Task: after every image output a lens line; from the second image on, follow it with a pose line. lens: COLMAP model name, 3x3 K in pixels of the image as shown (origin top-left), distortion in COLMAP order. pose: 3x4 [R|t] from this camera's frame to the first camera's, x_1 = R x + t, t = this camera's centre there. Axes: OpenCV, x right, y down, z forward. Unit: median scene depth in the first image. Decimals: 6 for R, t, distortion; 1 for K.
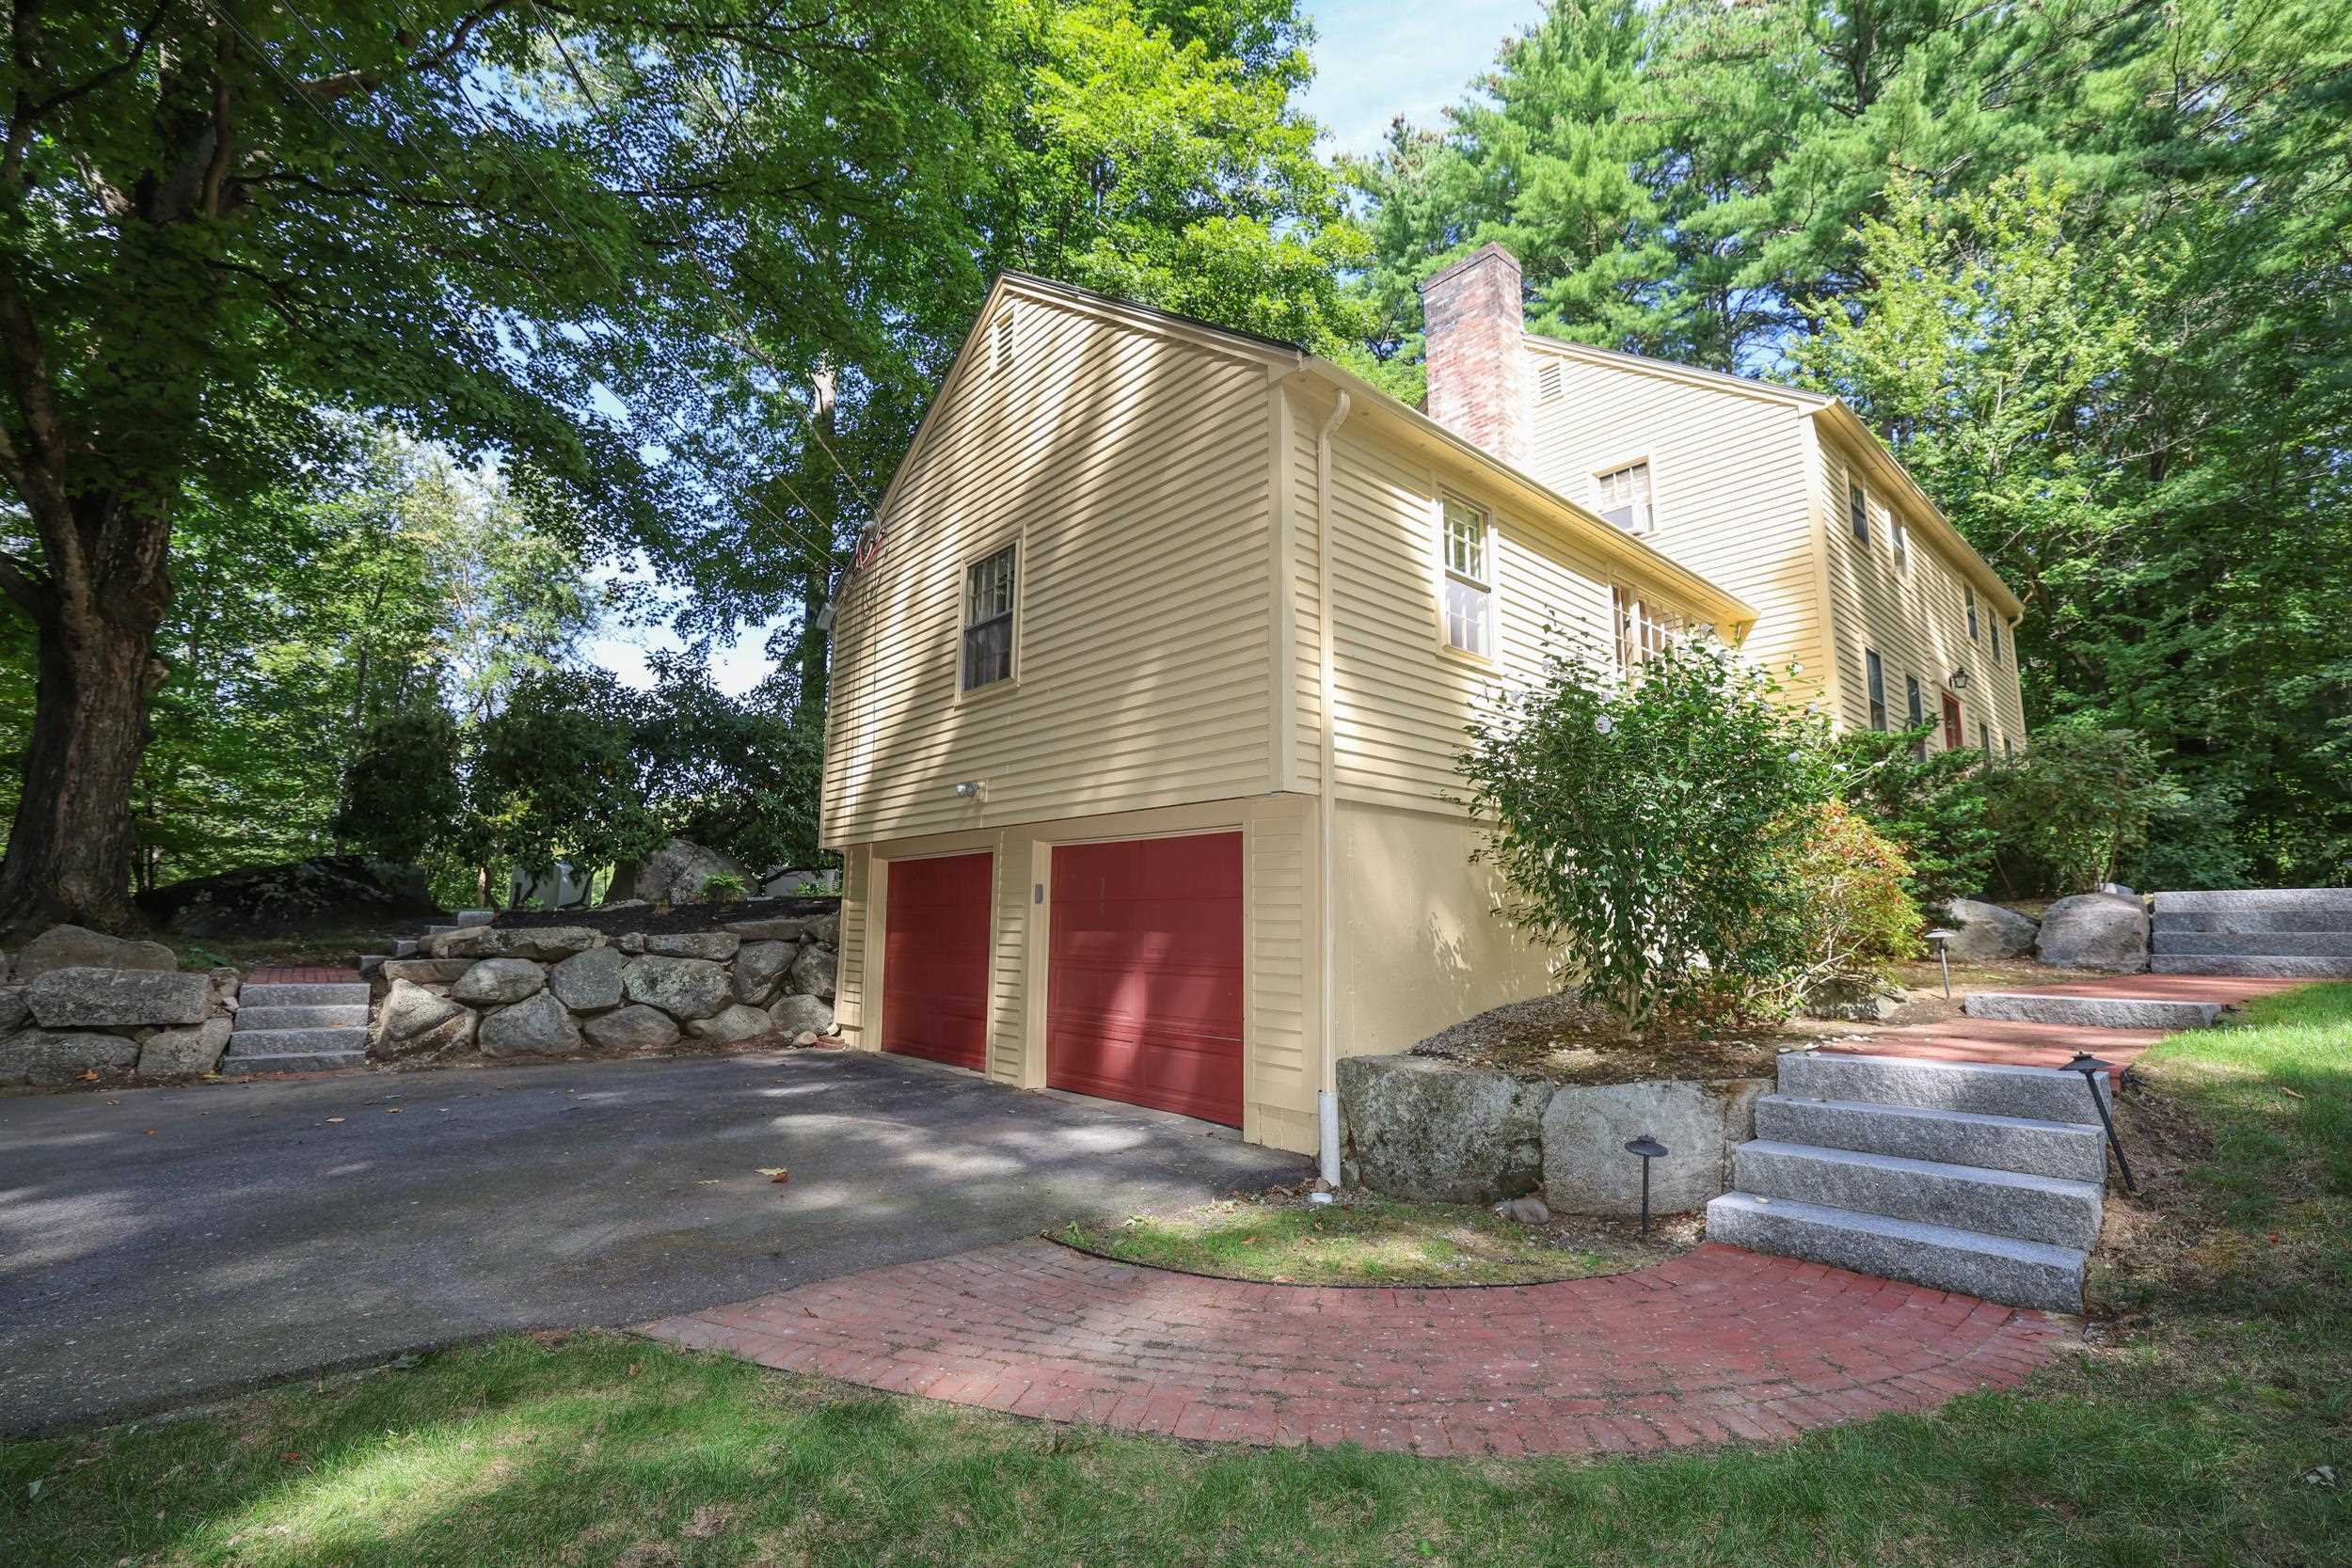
lens RADIAL K [[1010.1, 0, 1179.5], [0, 1010.1, 780.5], [0, 0, 1]] dist [-0.041209, 0.015749]
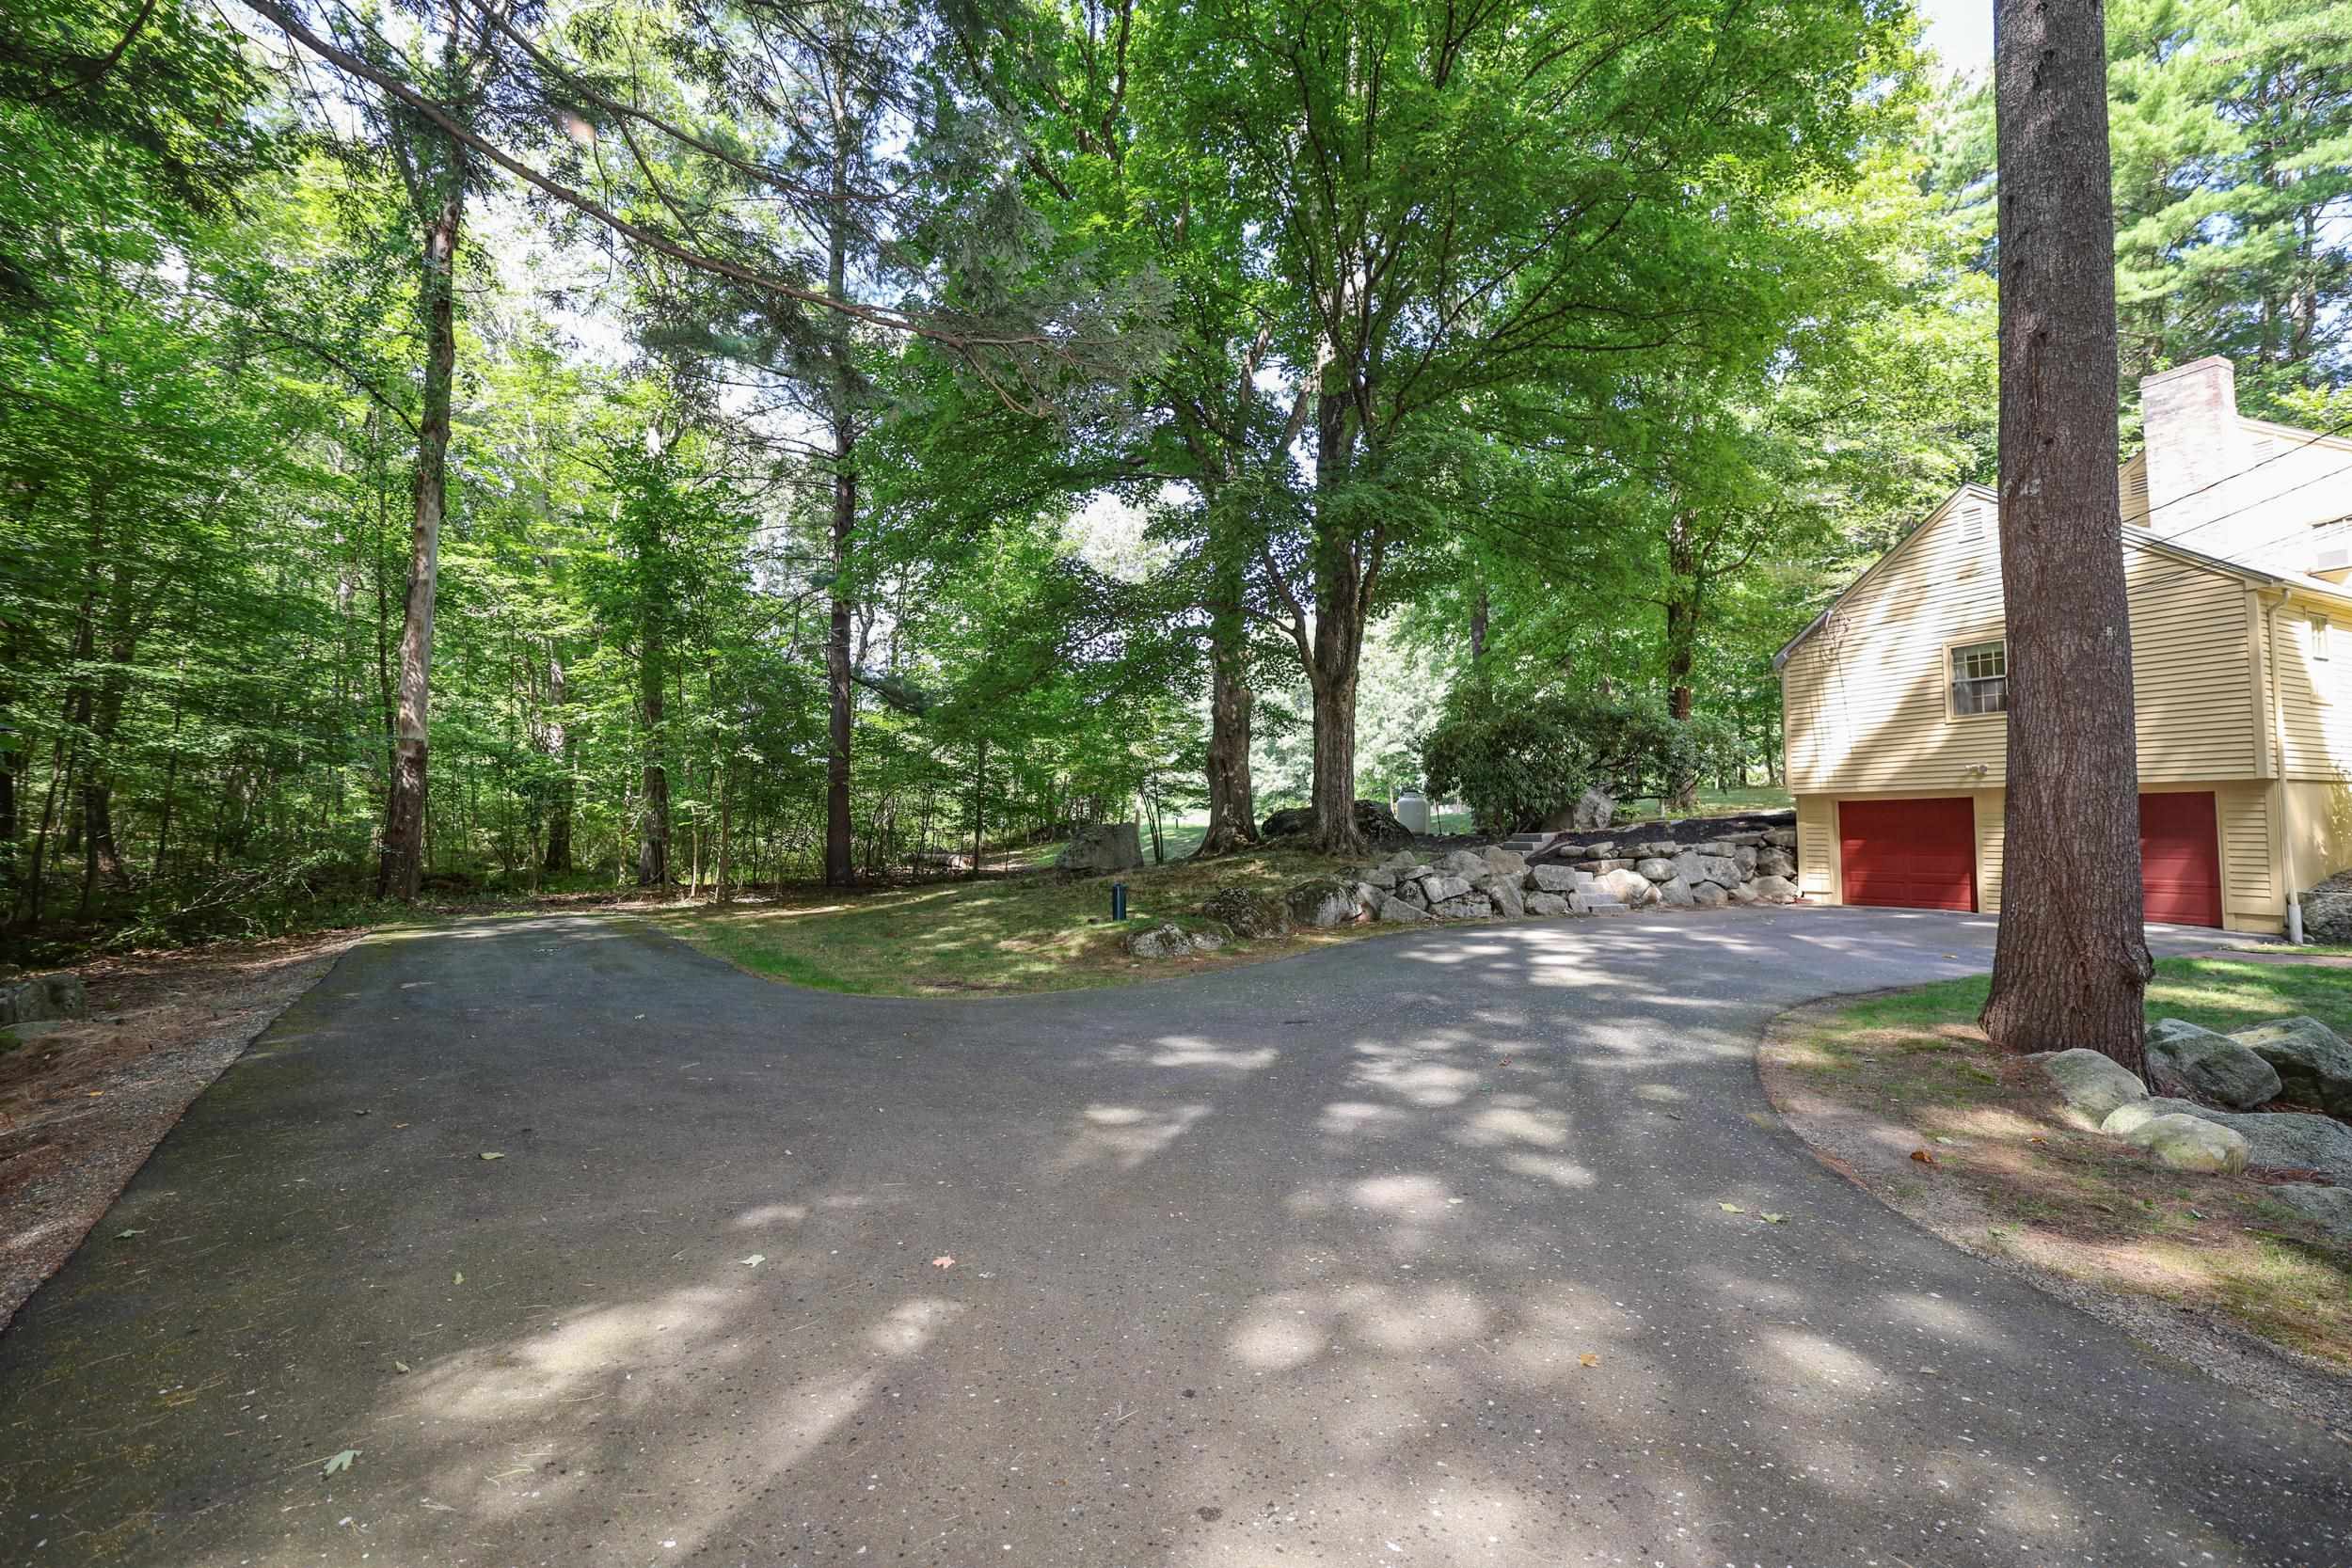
lens RADIAL K [[1010.1, 0, 1179.5], [0, 1010.1, 780.5], [0, 0, 1]] dist [-0.041209, 0.015749]
pose [[0.960056, -0.031716, -0.278004, -0.932847], [0.058195, 0.994462, 0.087517, -0.182888], [0.273689, -0.100200, 0.956585, -1.027977]]
